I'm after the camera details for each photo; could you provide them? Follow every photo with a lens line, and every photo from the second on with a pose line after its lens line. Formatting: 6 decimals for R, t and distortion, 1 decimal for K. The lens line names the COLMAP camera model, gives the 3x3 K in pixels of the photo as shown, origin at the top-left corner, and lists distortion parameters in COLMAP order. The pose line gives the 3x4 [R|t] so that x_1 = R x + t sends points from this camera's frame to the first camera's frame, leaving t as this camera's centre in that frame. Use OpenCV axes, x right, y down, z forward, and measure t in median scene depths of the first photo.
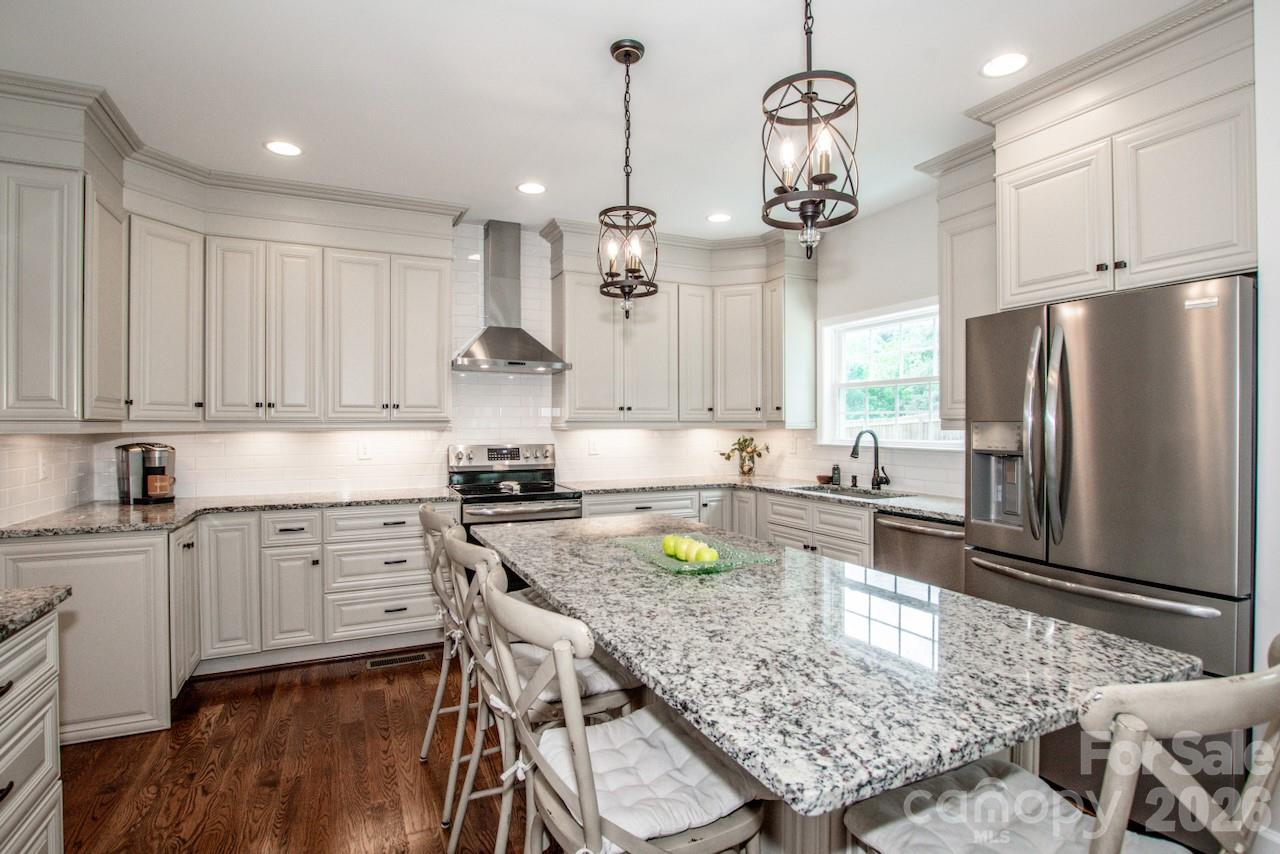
lens RADIAL K [[626.3, 0, 622.8], [0, 626.3, 427.0], [0, 0, 1]] dist [-0.023277, 0.001263]
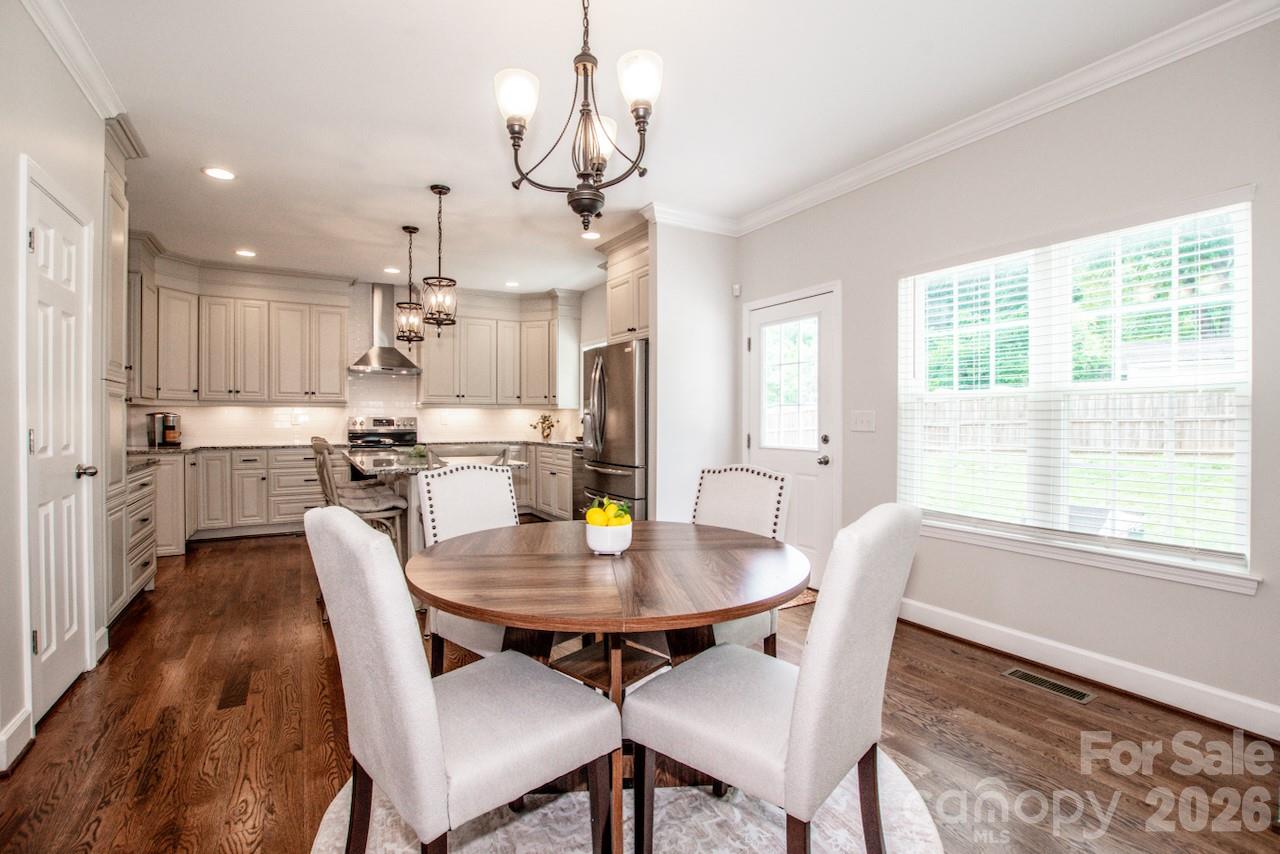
lens RADIAL K [[569.0, 0, 623.7], [0, 569.0, 420.8], [0, 0, 1]] dist [-0.035730, 0.006259]
pose [[0.993637, -0.000020, 0.112628, 0.372959], [0.000460, 0.999992, -0.003883, 0.059472], [-0.112627, 0.003910, 0.993630, -0.763207]]
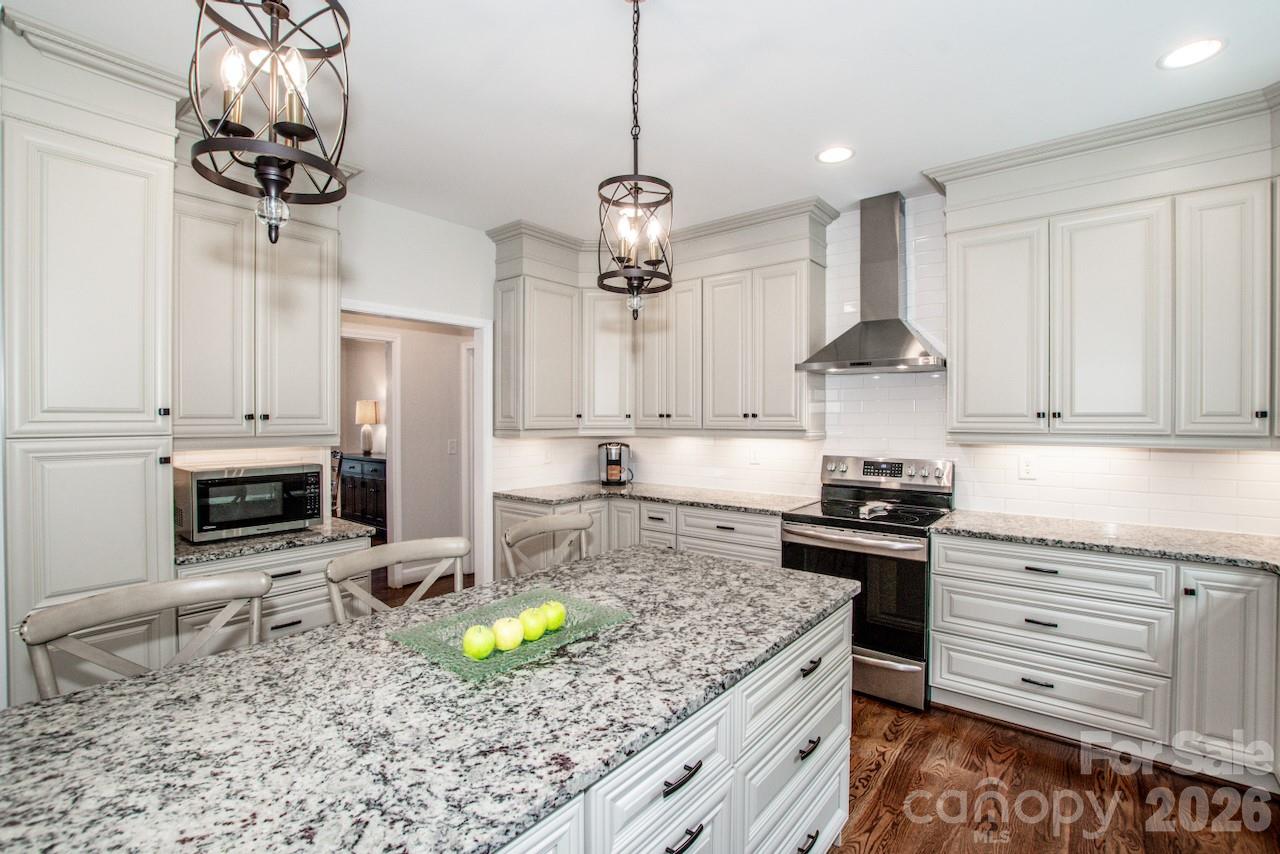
lens RADIAL K [[569.0, 0, 639.9], [0, 569.0, 426.3], [0, 0, 1]] dist [-0.035730, 0.006259]
pose [[0.466101, 0.015493, -0.884596, 0.457670], [-0.004894, 0.999877, 0.014934, -0.034321], [0.884718, -0.002632, 0.466120, 0.471317]]
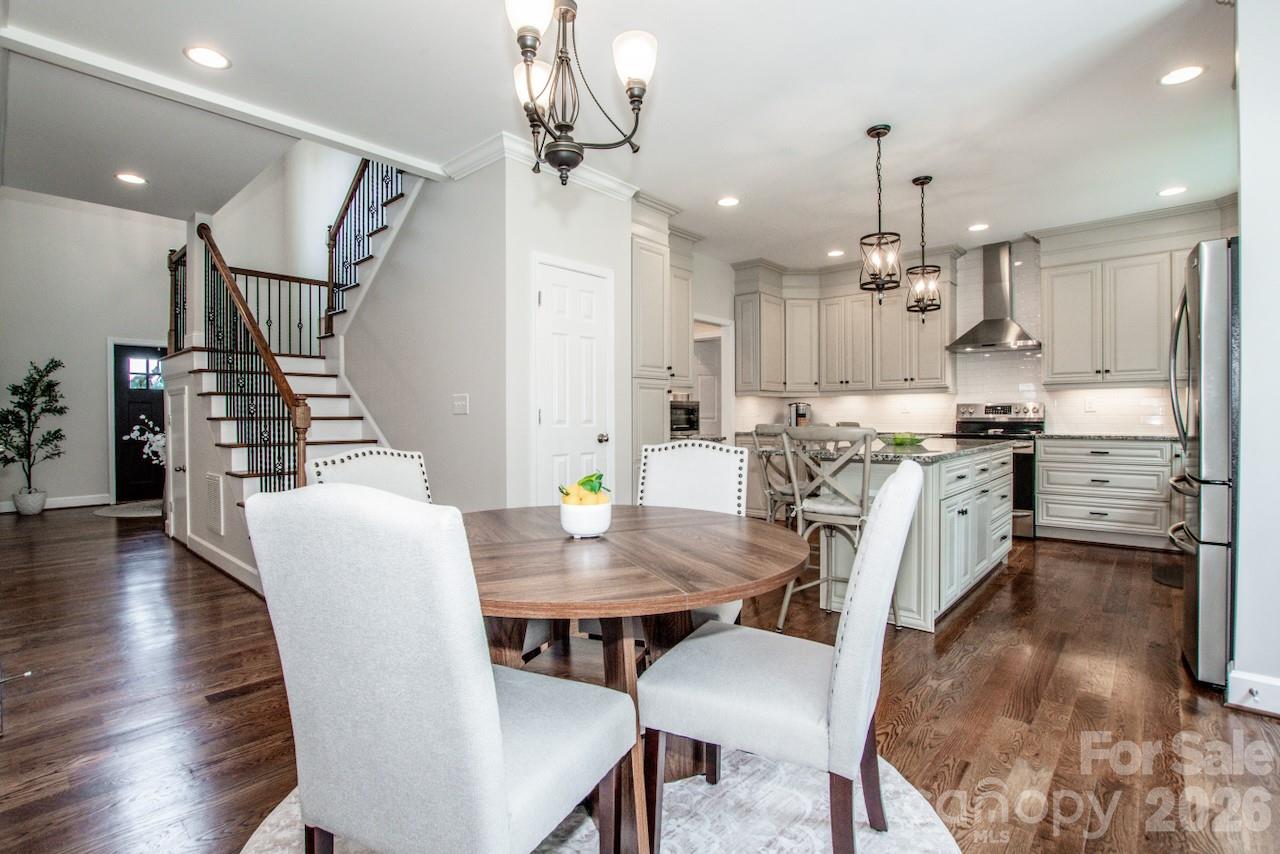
lens RADIAL K [[590.4, 0, 648.8], [0, 590.4, 419.2], [0, 0, 1]] dist [-0.010795, -0.001153]
pose [[0.429503, 0.006393, -0.903043, 0.895493], [0.000172, 0.999974, 0.007160, 0.073427], [0.903065, -0.003230, 0.429491, -0.363719]]
